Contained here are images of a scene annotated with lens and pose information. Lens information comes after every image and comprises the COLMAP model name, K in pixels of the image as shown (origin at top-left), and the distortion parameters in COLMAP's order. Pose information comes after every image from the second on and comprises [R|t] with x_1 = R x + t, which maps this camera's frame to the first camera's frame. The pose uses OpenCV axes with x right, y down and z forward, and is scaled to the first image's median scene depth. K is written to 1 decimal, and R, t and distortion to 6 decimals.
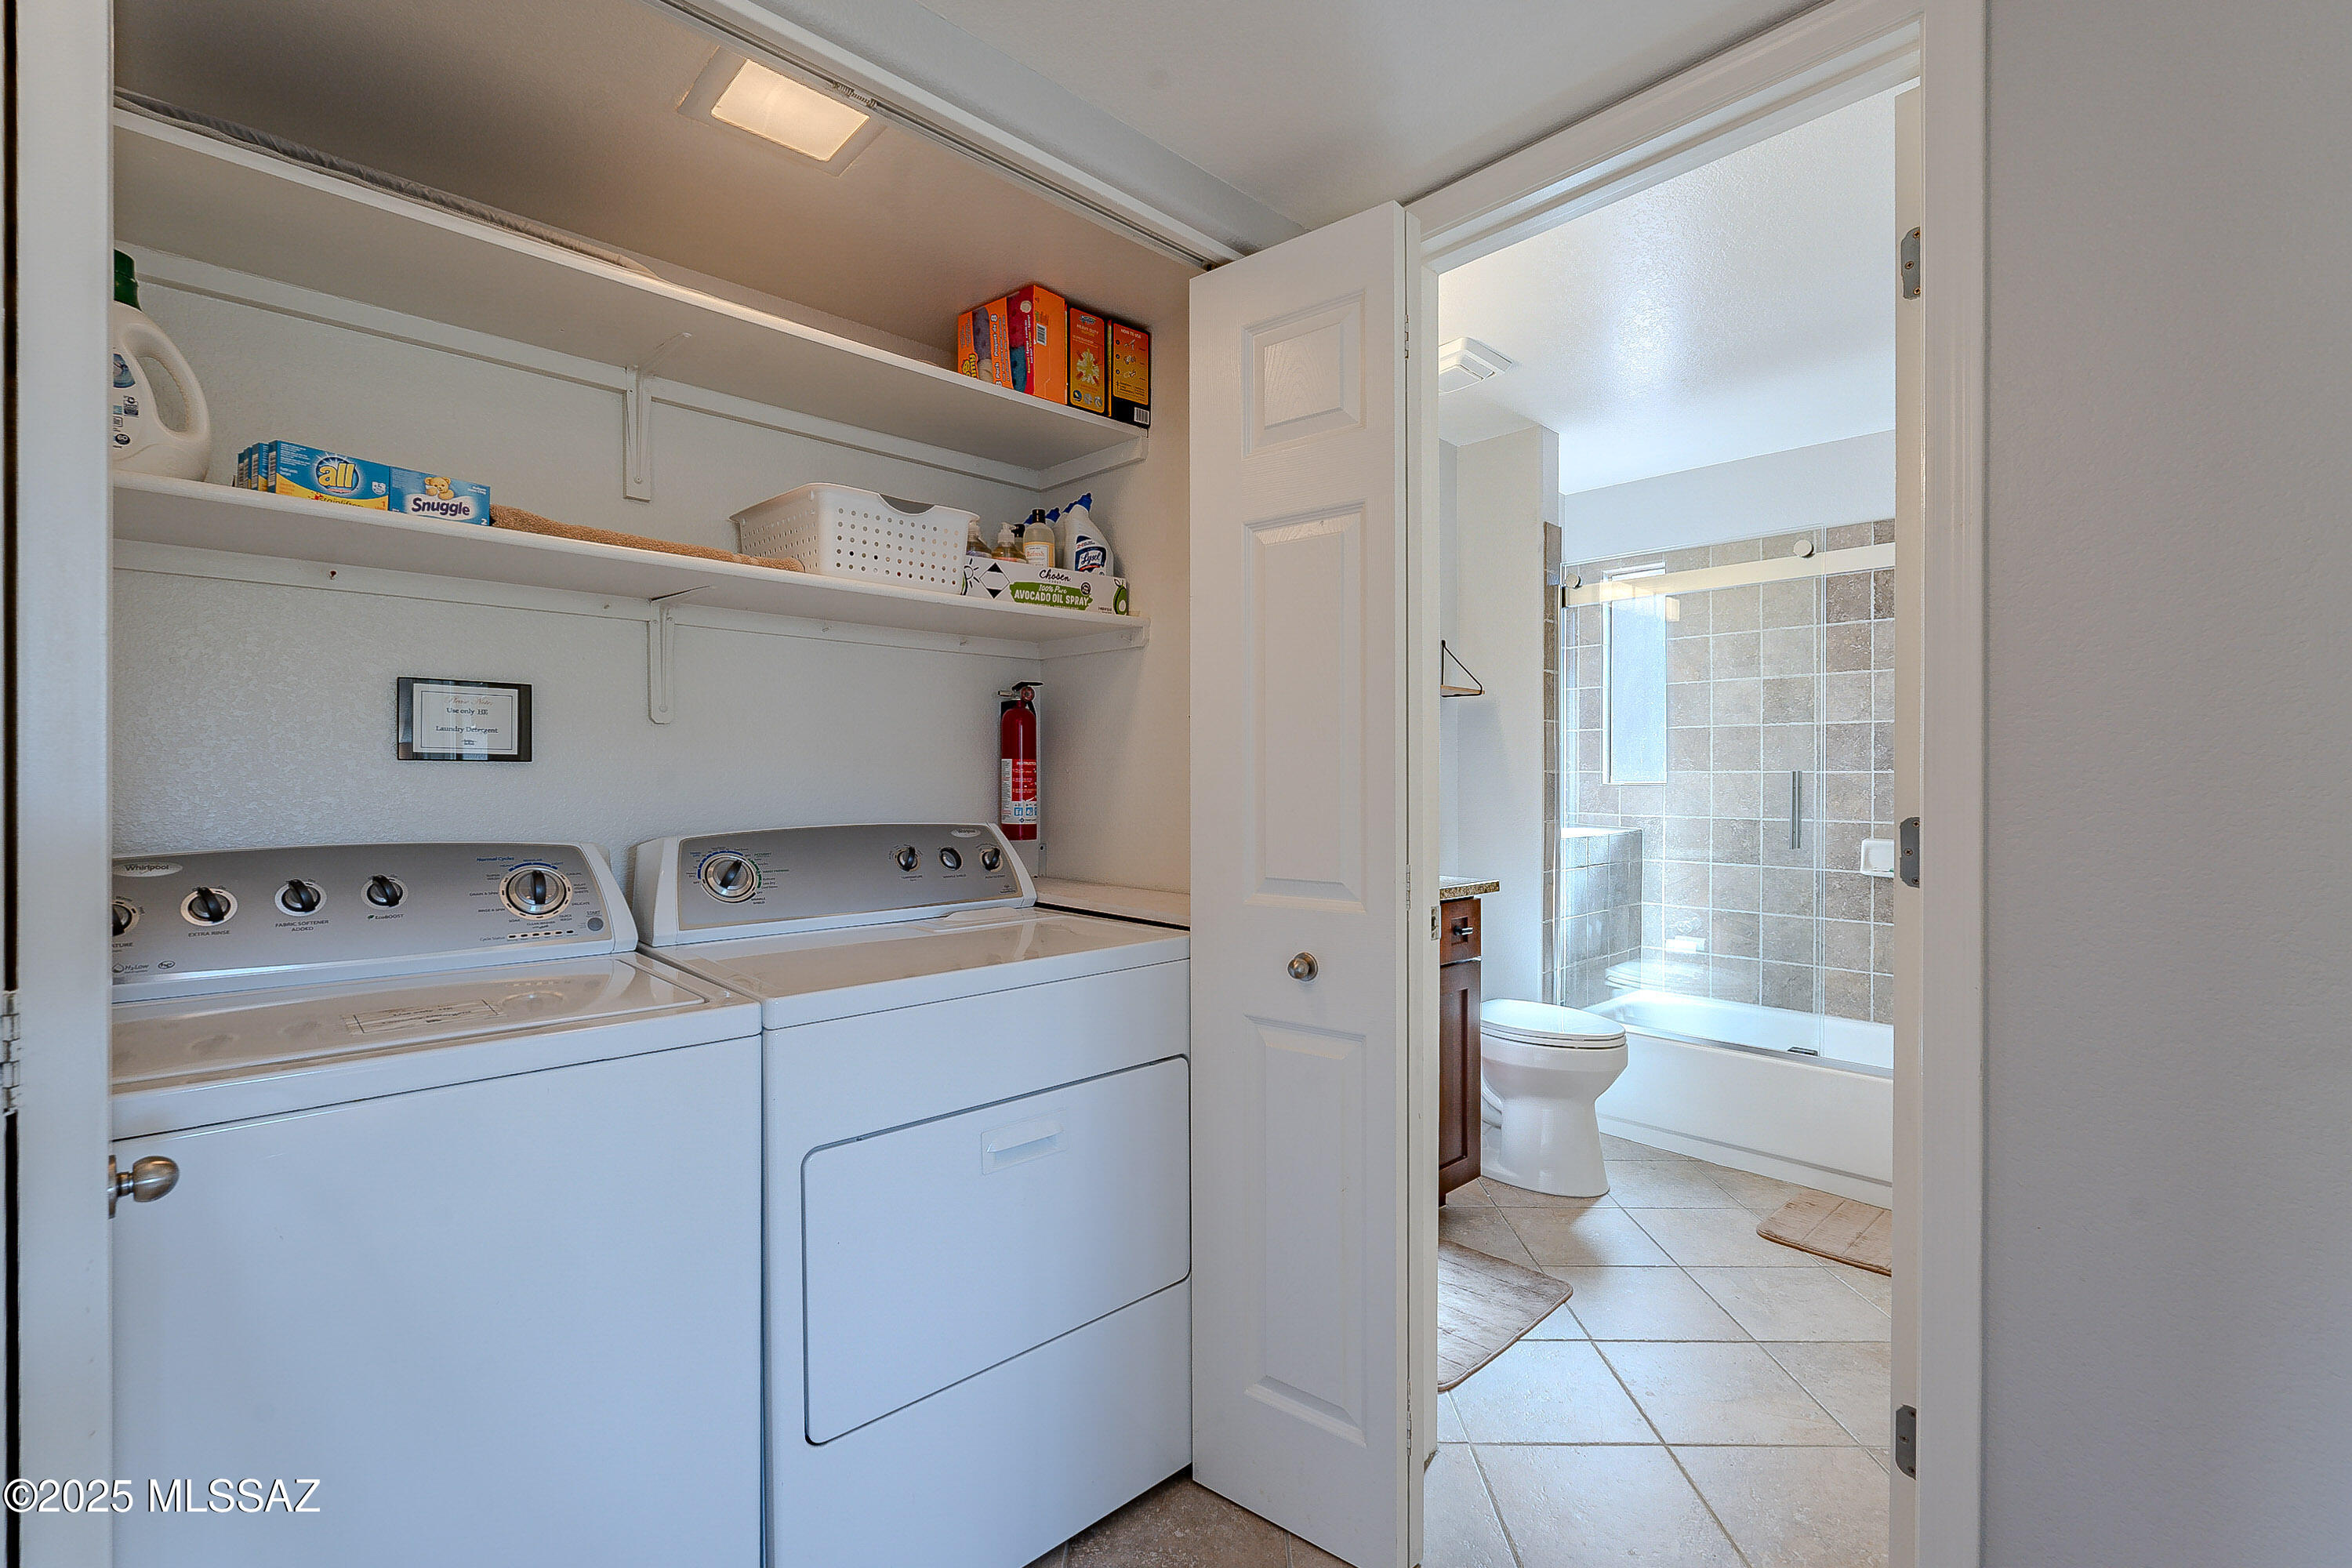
lens RADIAL K [[1035.9, 0, 1172.6], [0, 1035.9, 779.8], [0, 0, 1]] dist [0.009256, 0.000455]
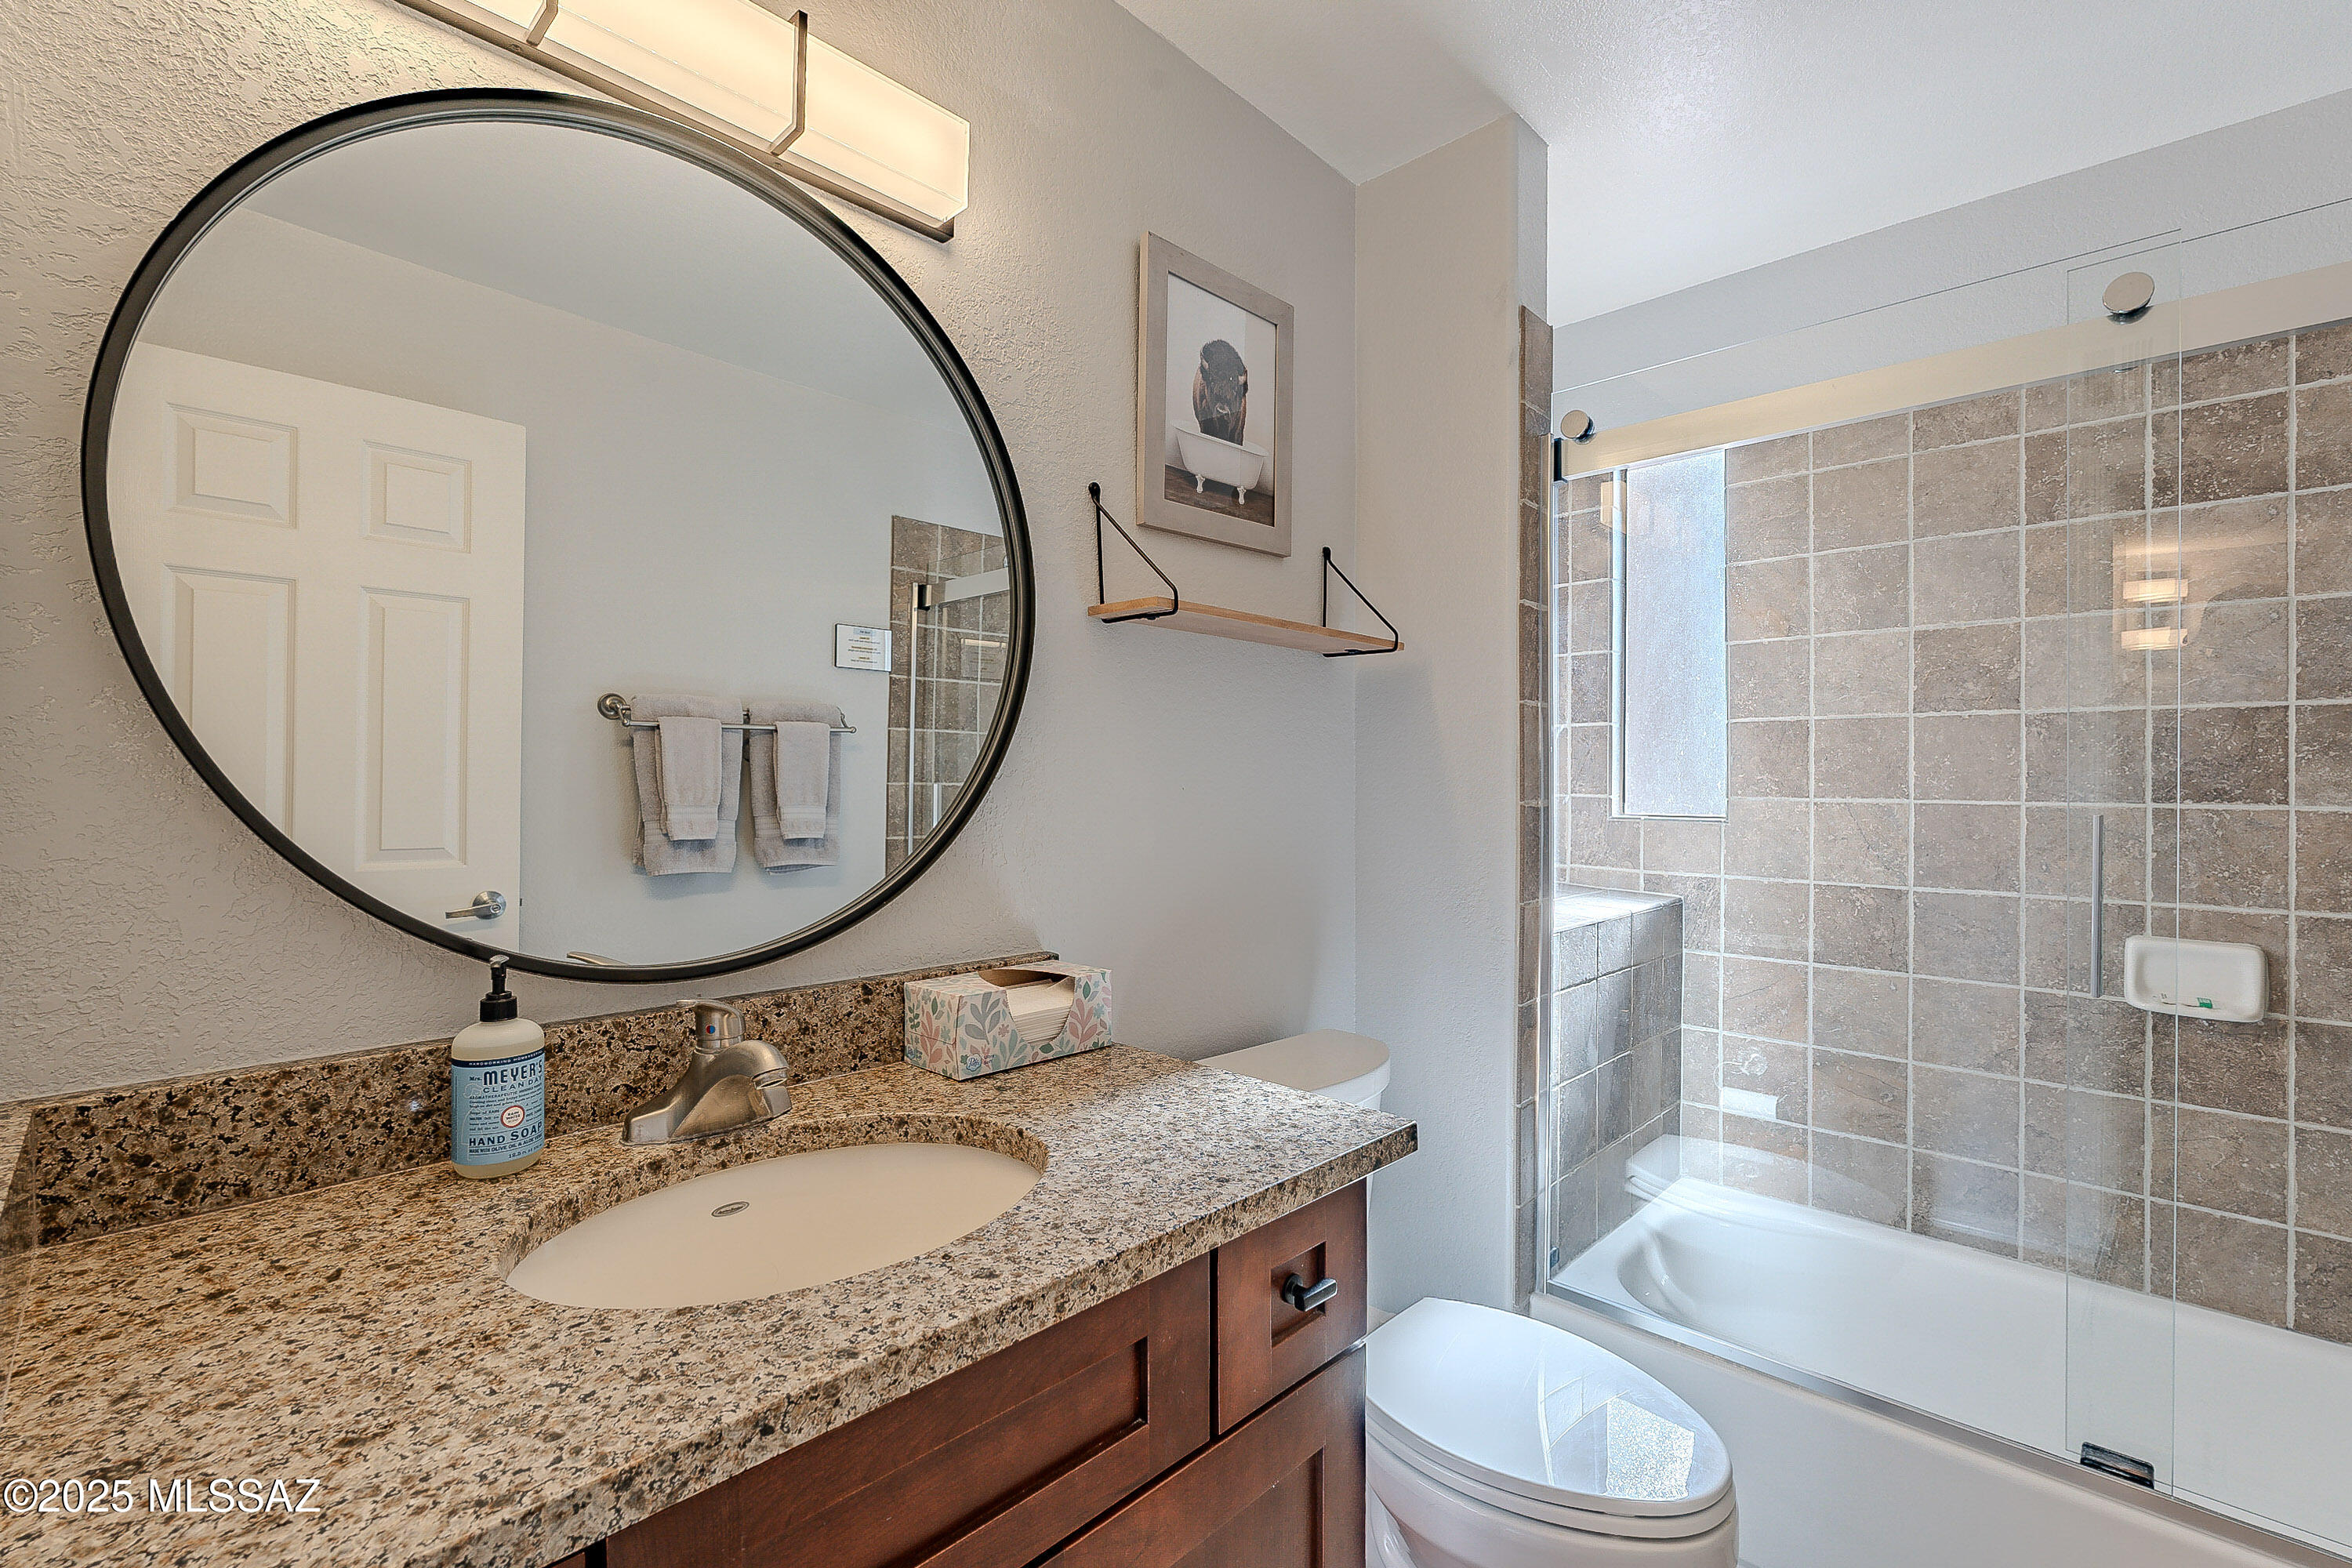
lens RADIAL K [[1035.9, 0, 1179.3], [0, 1035.9, 780.0], [0, 0, 1]] dist [0.009256, 0.000455]
pose [[0.998825, 0.002504, 0.048391, 0.158268], [-0.002412, 0.999995, -0.001960, -0.016710], [-0.048396, 0.001841, 0.998827, 0.473242]]
